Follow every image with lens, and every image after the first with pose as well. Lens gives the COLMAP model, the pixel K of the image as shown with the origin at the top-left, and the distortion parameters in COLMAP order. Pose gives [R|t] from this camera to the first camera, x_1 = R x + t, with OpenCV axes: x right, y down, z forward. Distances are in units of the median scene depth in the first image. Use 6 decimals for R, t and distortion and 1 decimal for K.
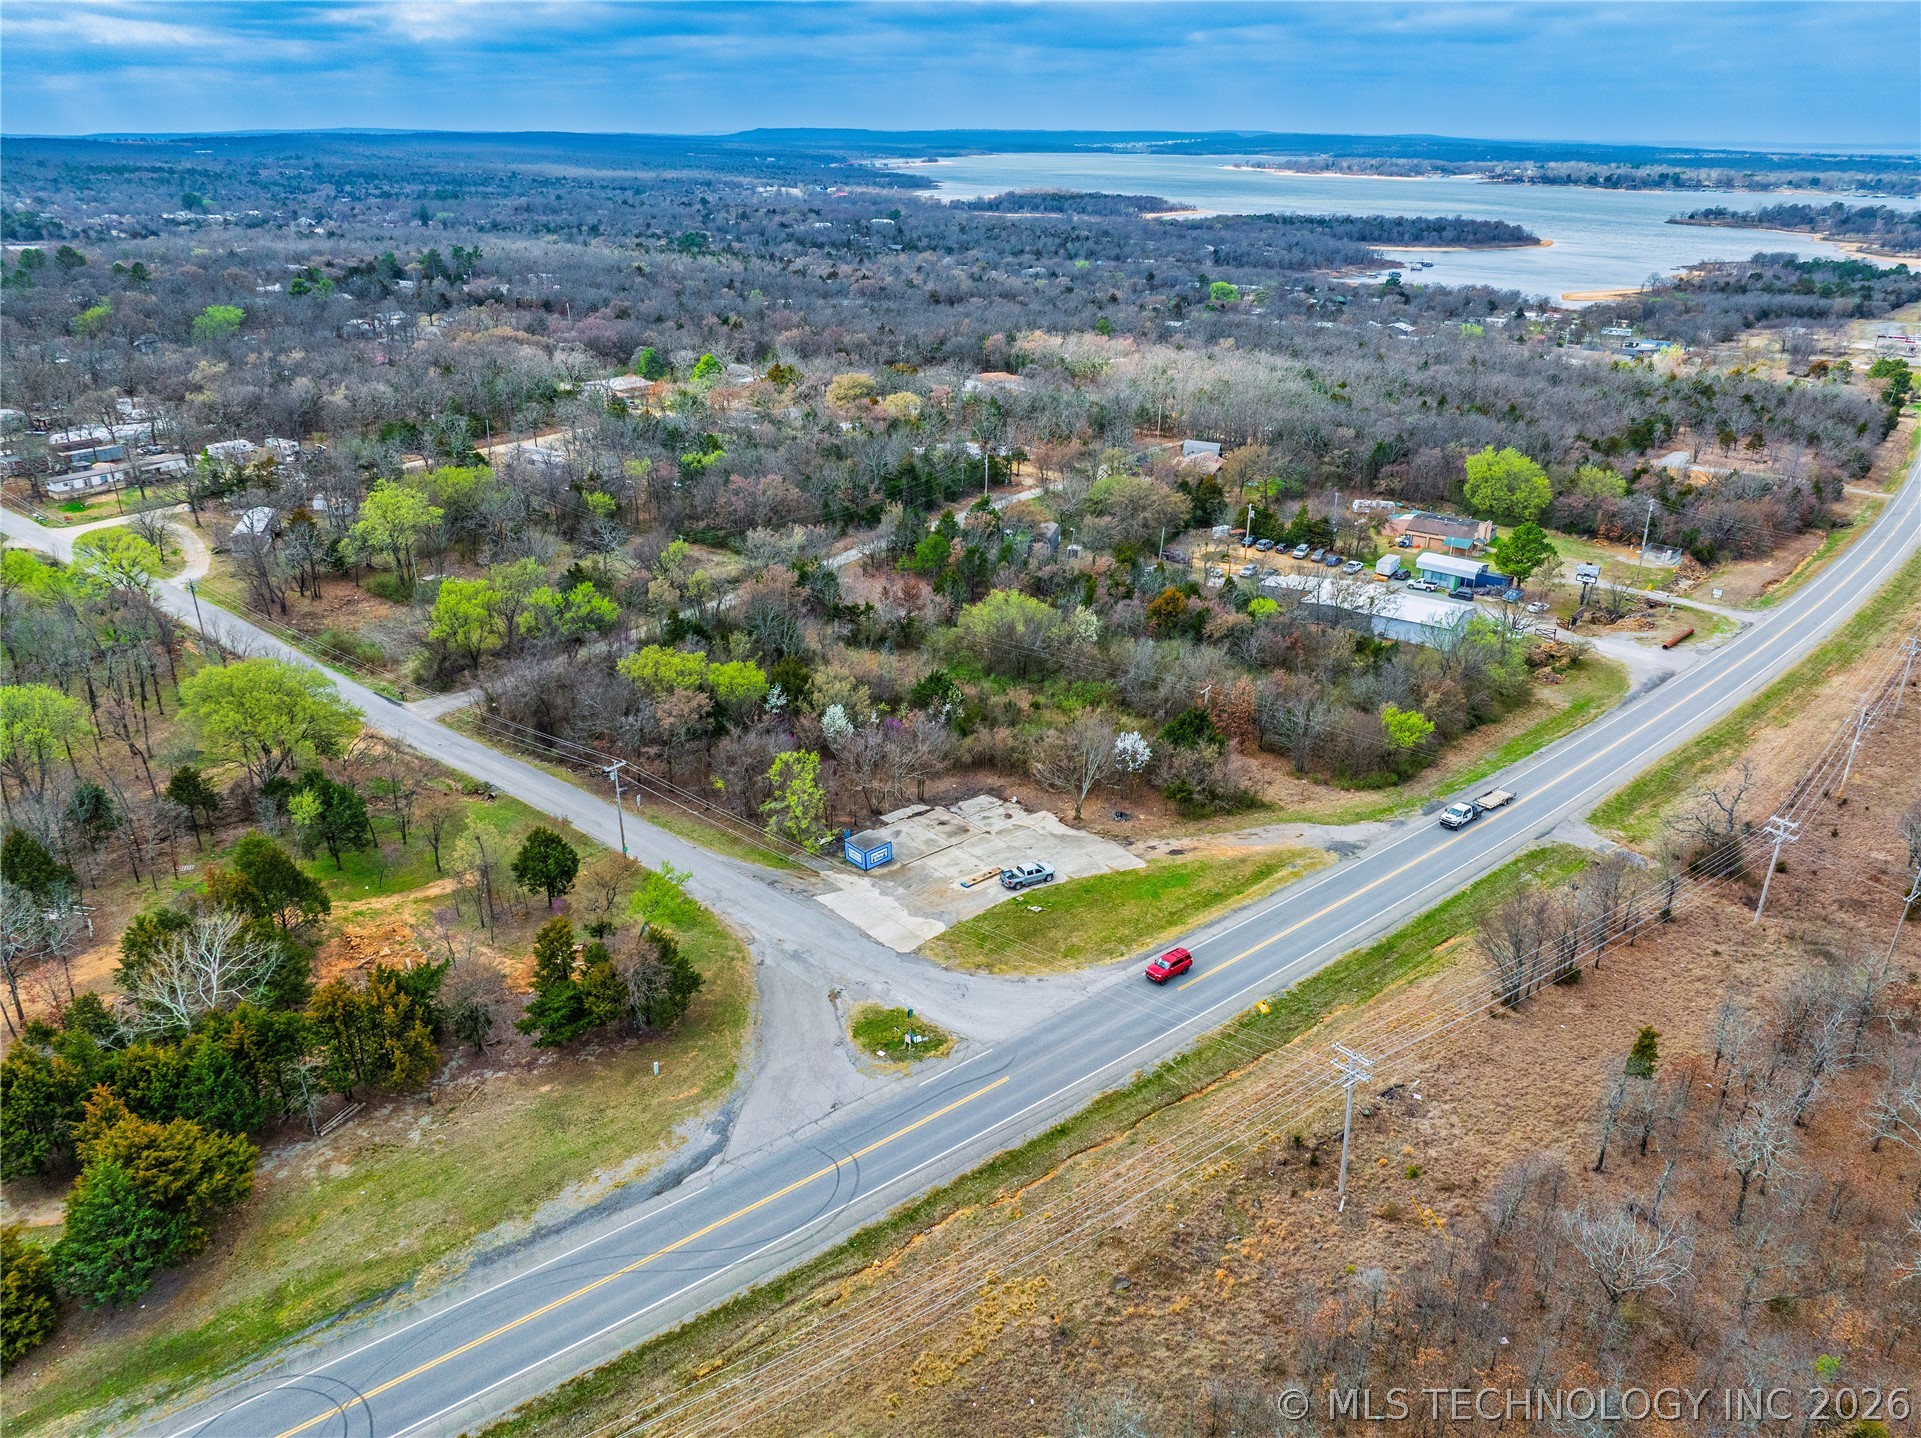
lens RADIAL K [[1348.9, 0, 954.4], [0, 1348.9, 728.7], [0, 0, 1]] dist [-0.033722, -0.001260]
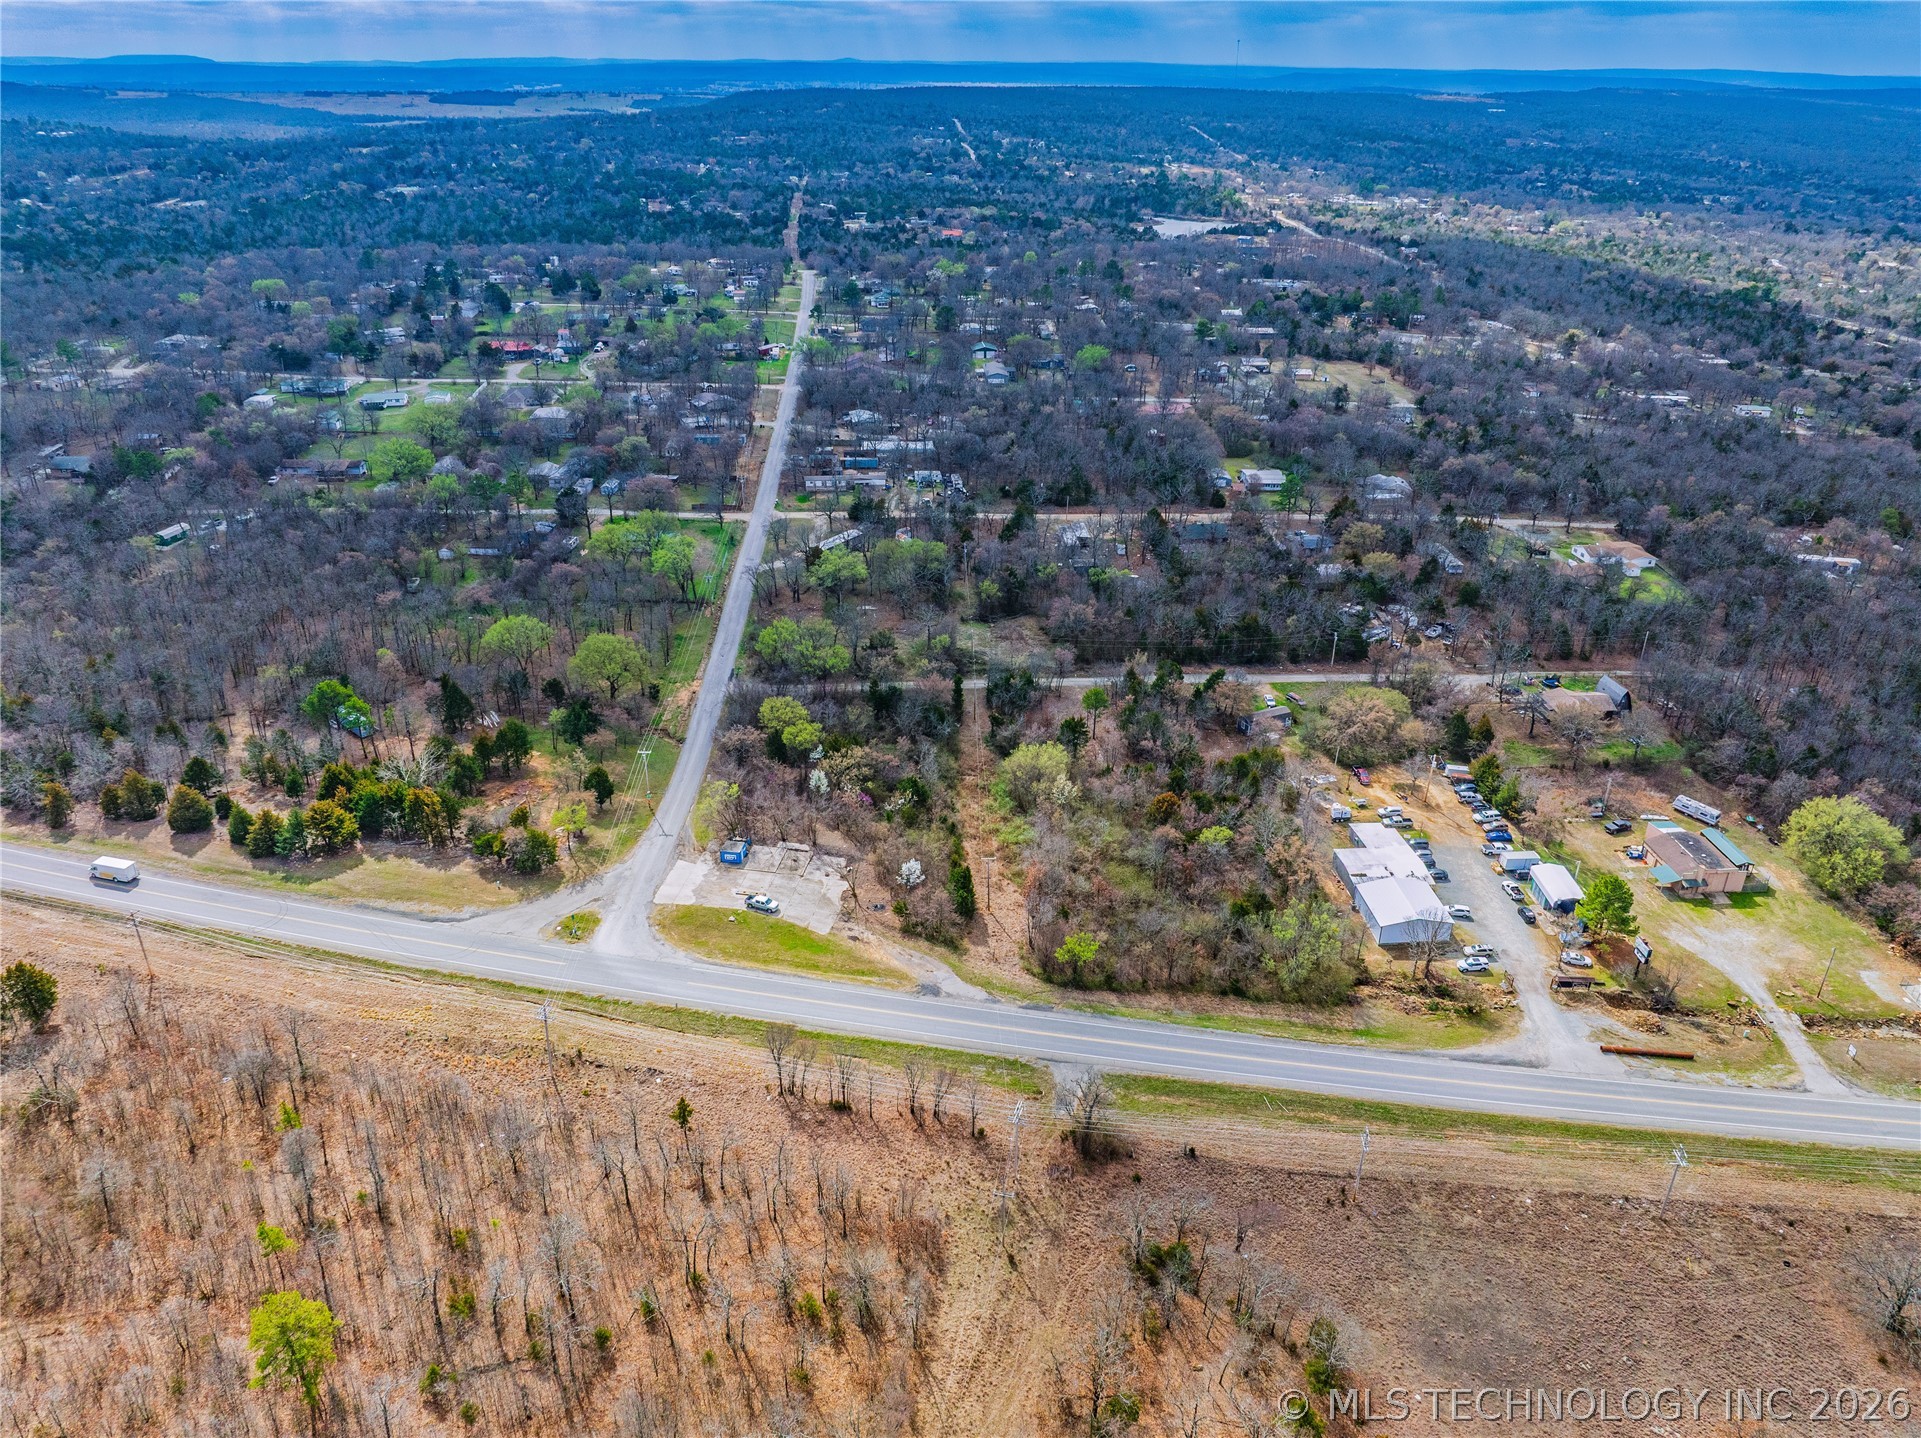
lens RADIAL K [[1348.9, 0, 954.4], [0, 1348.9, 728.7], [0, 0, 1]] dist [-0.033722, -0.001260]
pose [[0.636397, 0.346101, -0.689356, 1.243729], [-0.317590, 0.931991, 0.174728, -0.445699], [0.702947, 0.107736, 0.703035, -0.019532]]
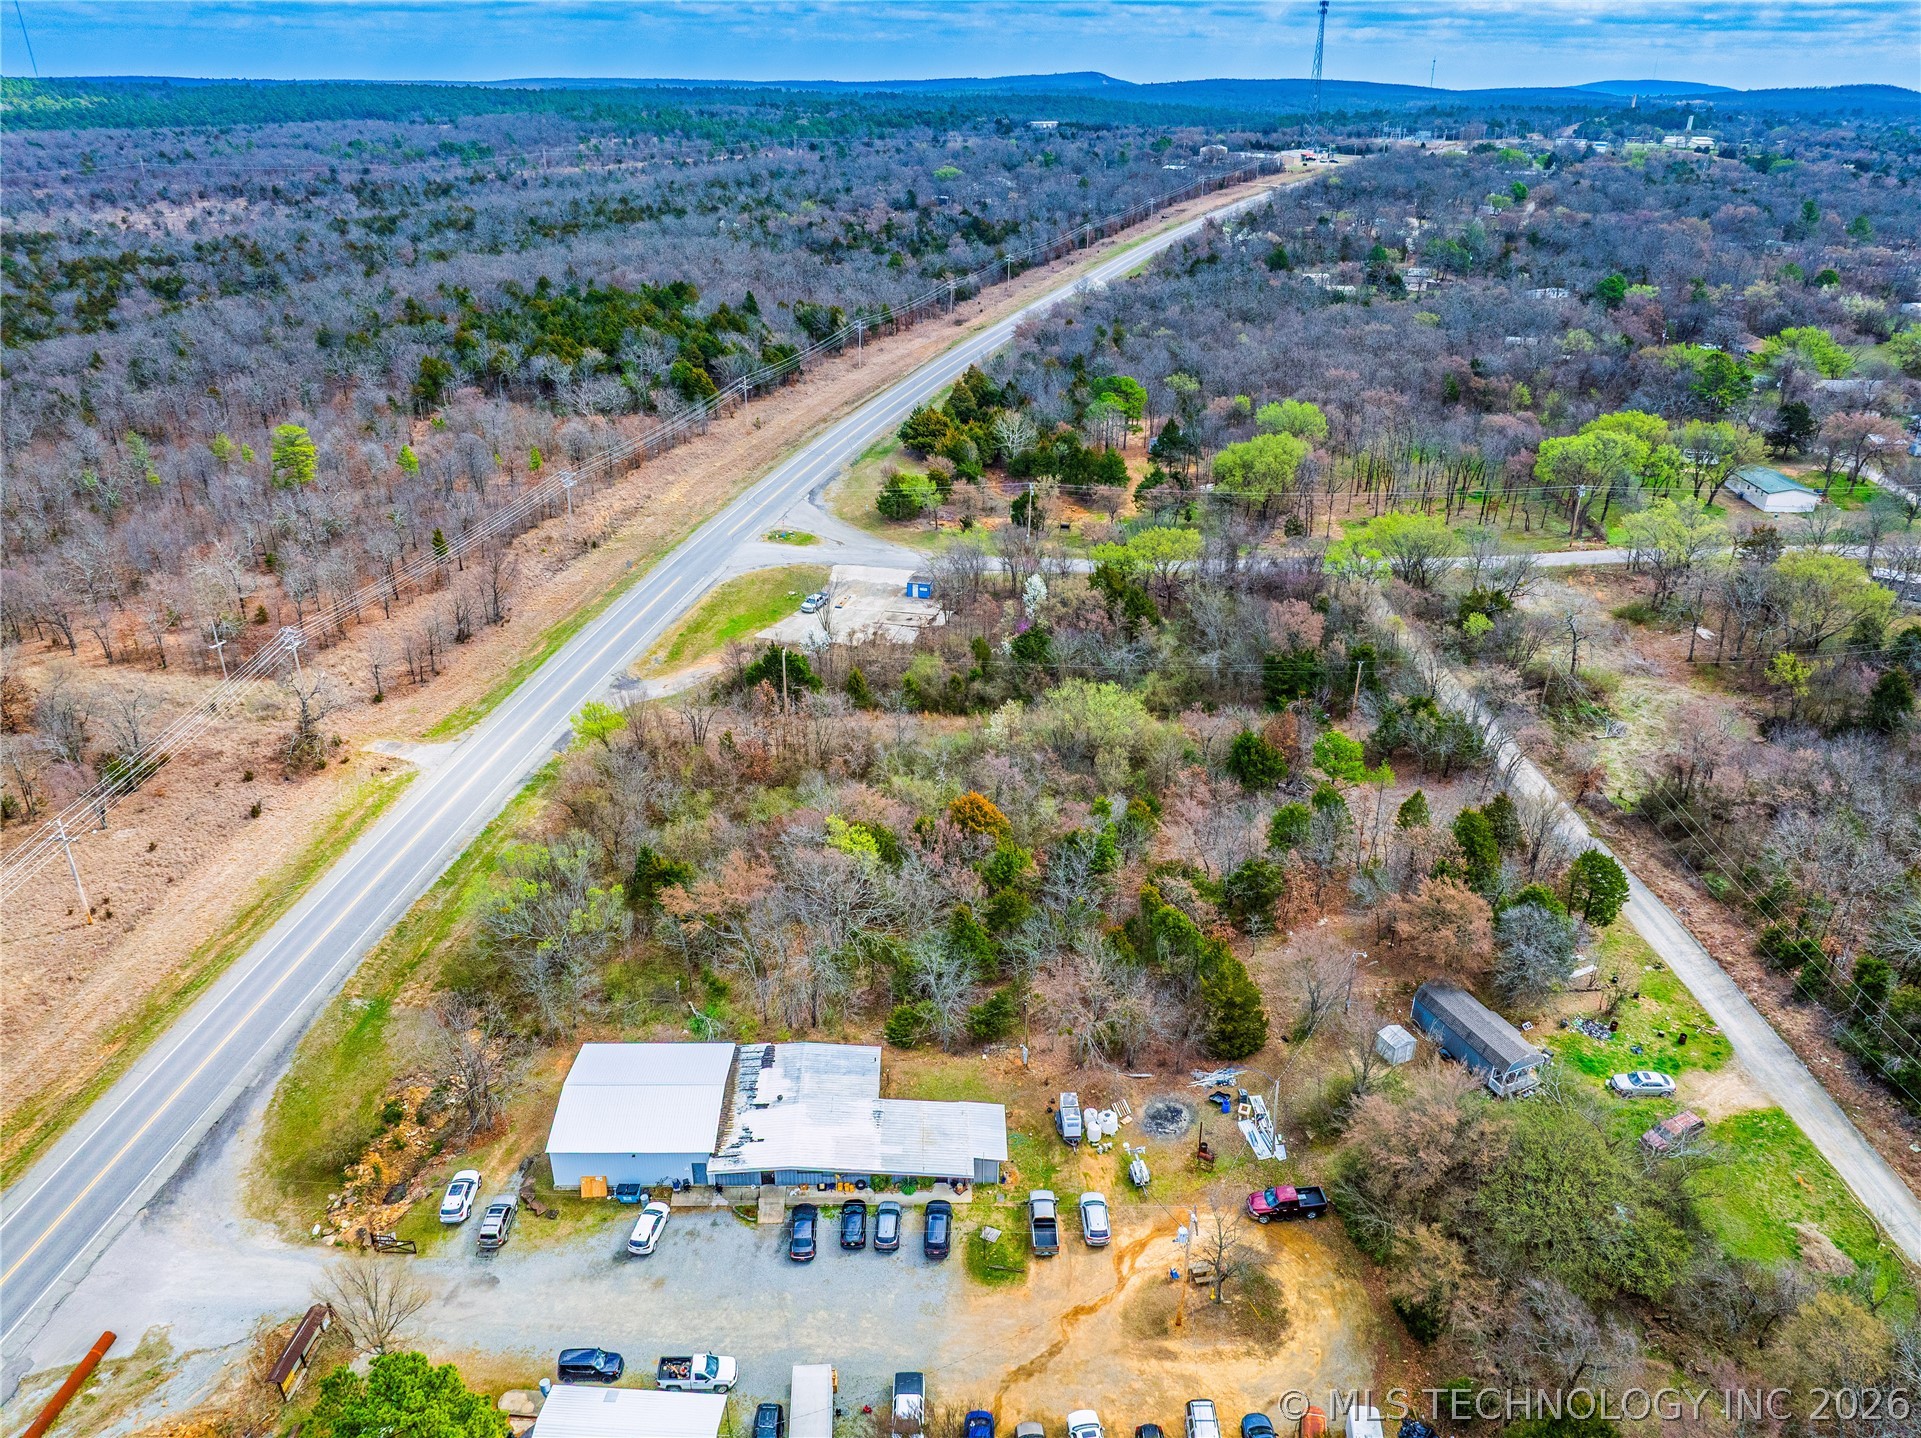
lens RADIAL K [[1353.3, 0, 955.6], [0, 1353.3, 723.2], [0, 0, 1]] dist [-0.051355, 0.024784]
pose [[-0.802700, 0.248674, -0.542064, 0.757672], [-0.252615, 0.681580, 0.686756, -0.848955], [0.540239, 0.688193, -0.484286, 1.859598]]
